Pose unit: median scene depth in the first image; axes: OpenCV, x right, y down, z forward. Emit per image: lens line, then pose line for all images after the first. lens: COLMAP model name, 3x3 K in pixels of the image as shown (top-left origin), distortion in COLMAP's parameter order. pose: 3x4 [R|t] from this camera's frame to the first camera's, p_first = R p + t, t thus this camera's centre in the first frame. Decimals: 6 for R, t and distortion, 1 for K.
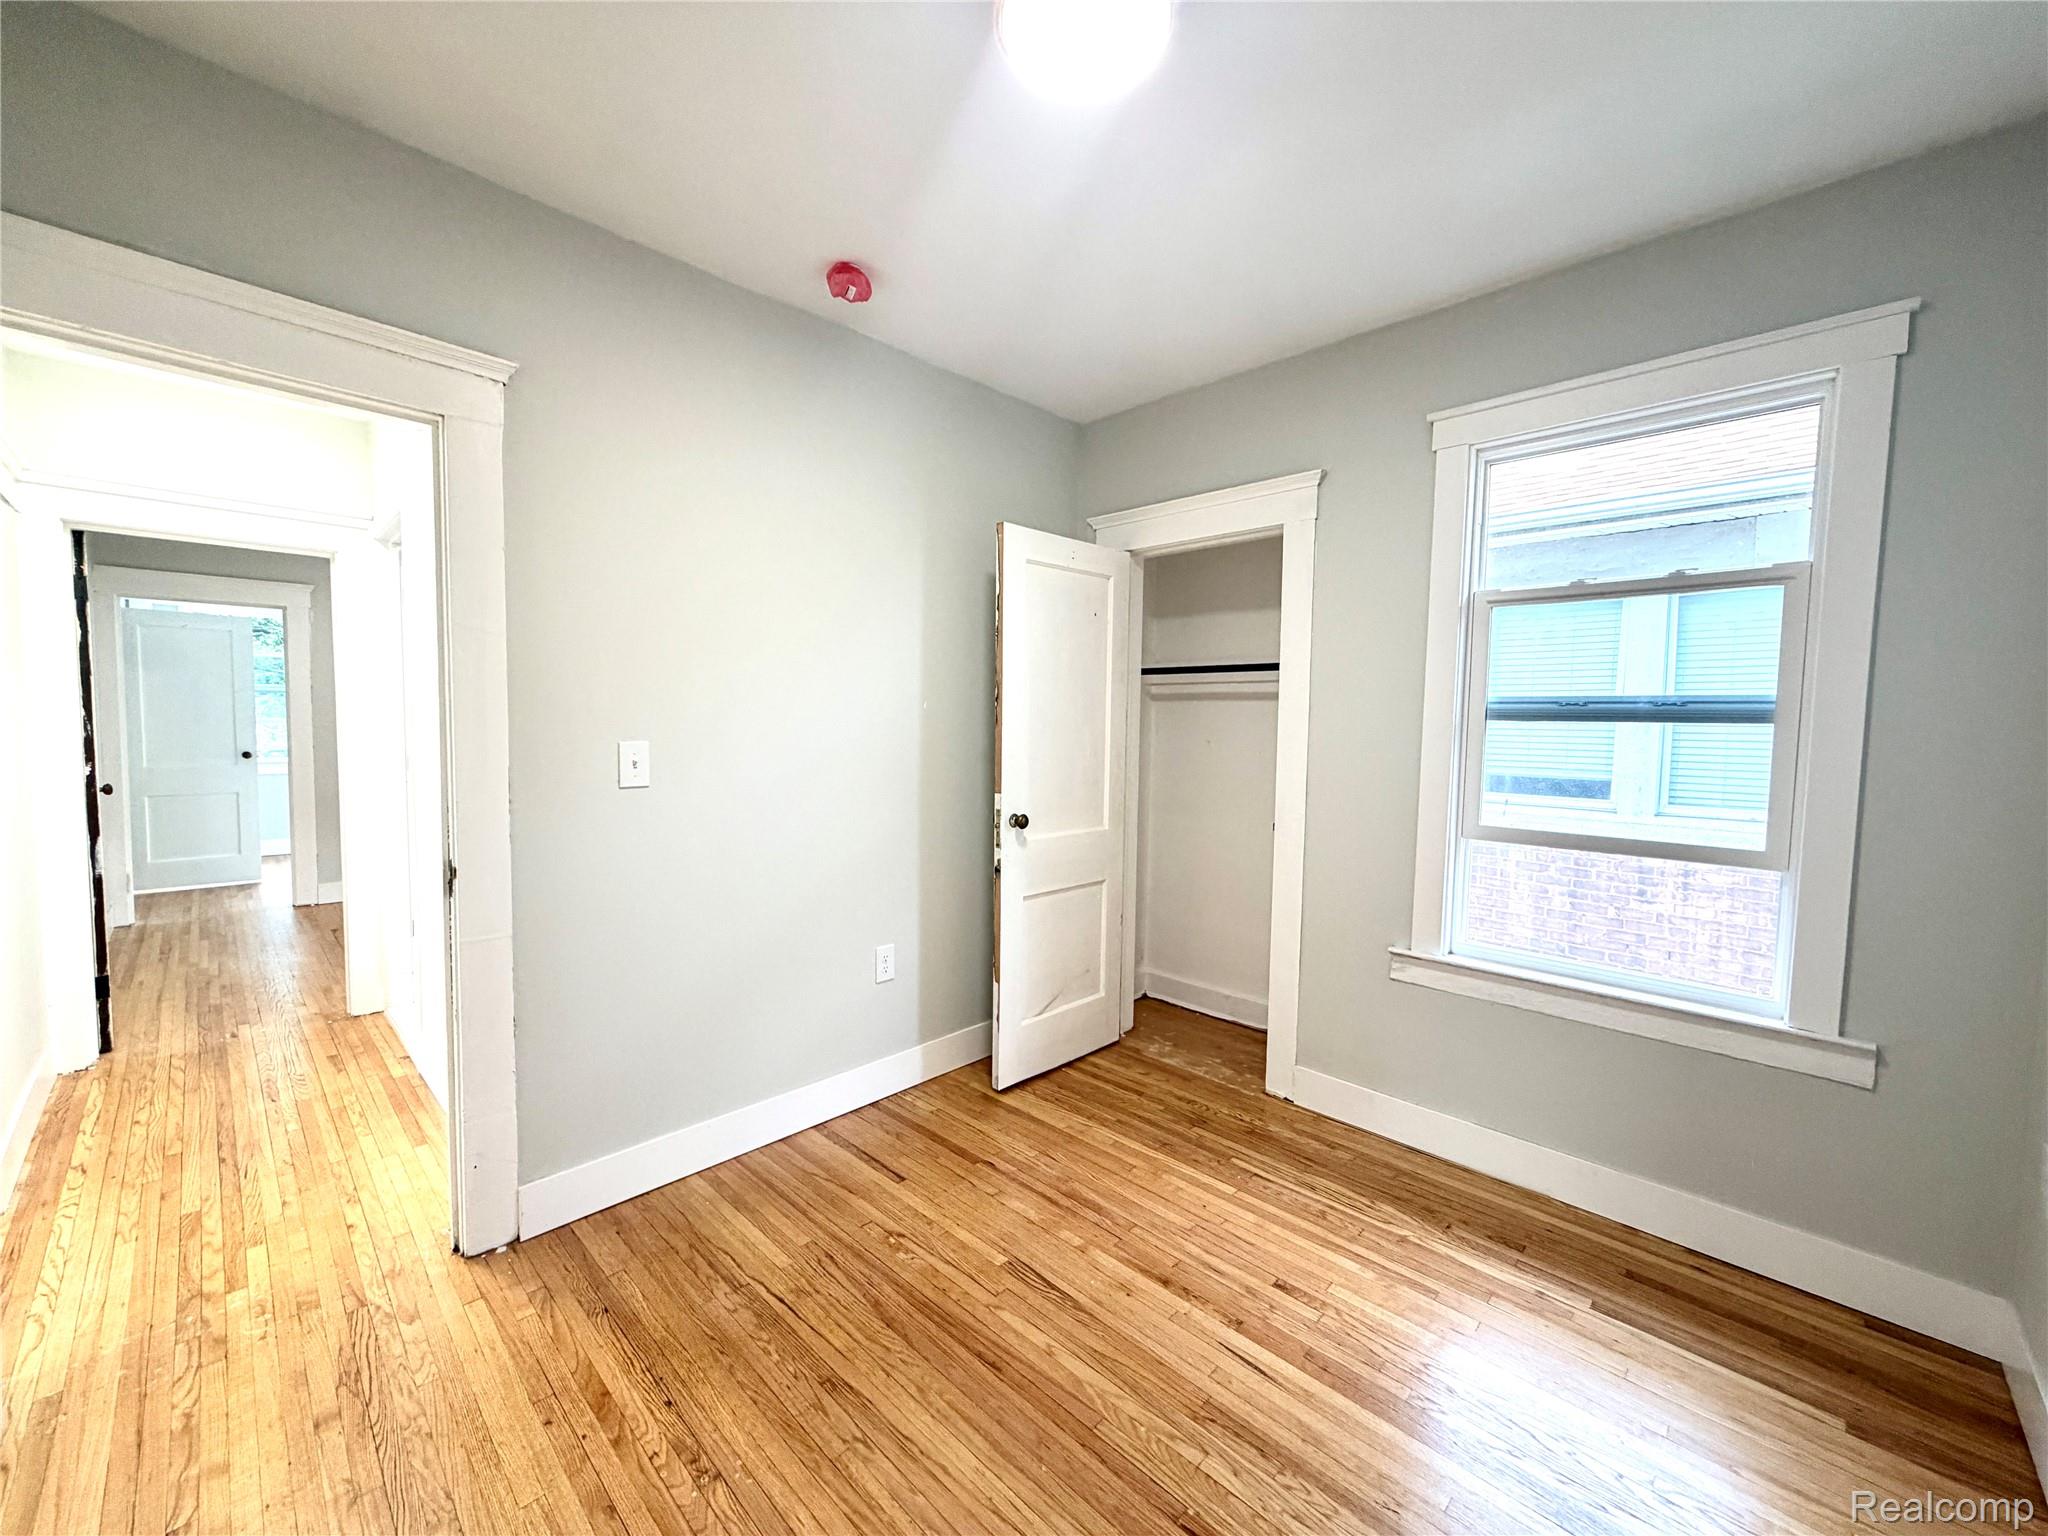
lens RADIAL K [[815.9, 0, 1019.3], [0, 815.9, 769.1], [0, 0, 1]] dist [0.000033, 0.000231]
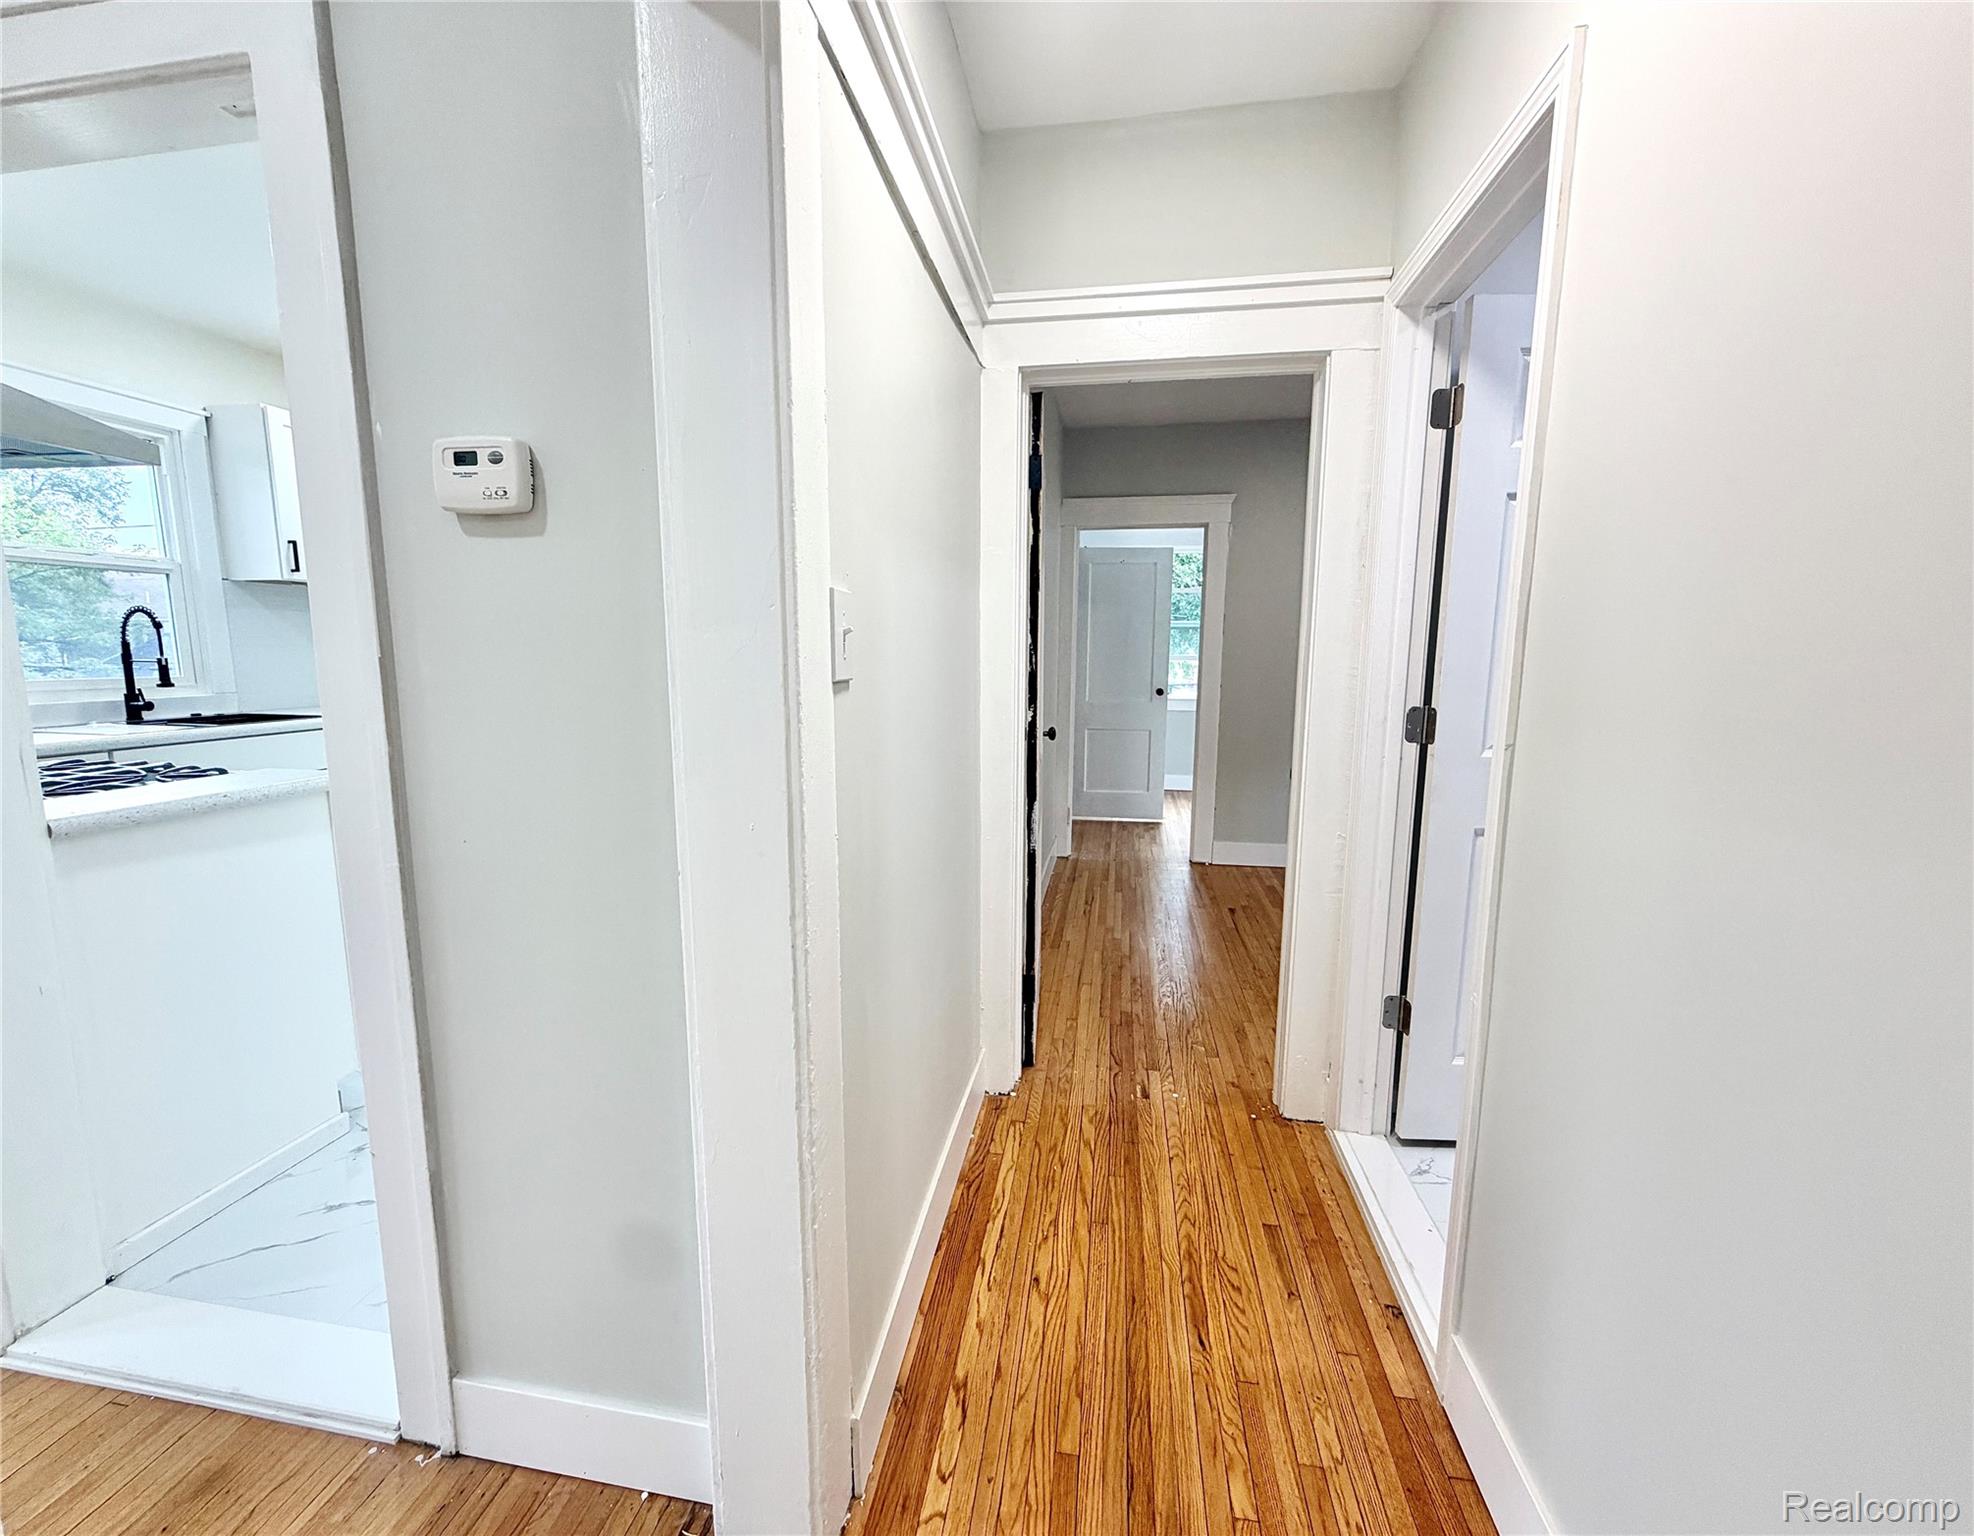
lens RADIAL K [[816.3, 0, 985.0], [0, 816.3, 766.9], [0, 0, 1]] dist [0.001129, 0.000064]
pose [[0.582152, 0.102930, -0.806539, -0.524157], [-0.044995, 0.994513, 0.094443, -0.020500], [0.811834, -0.018690, 0.583589, 0.500411]]
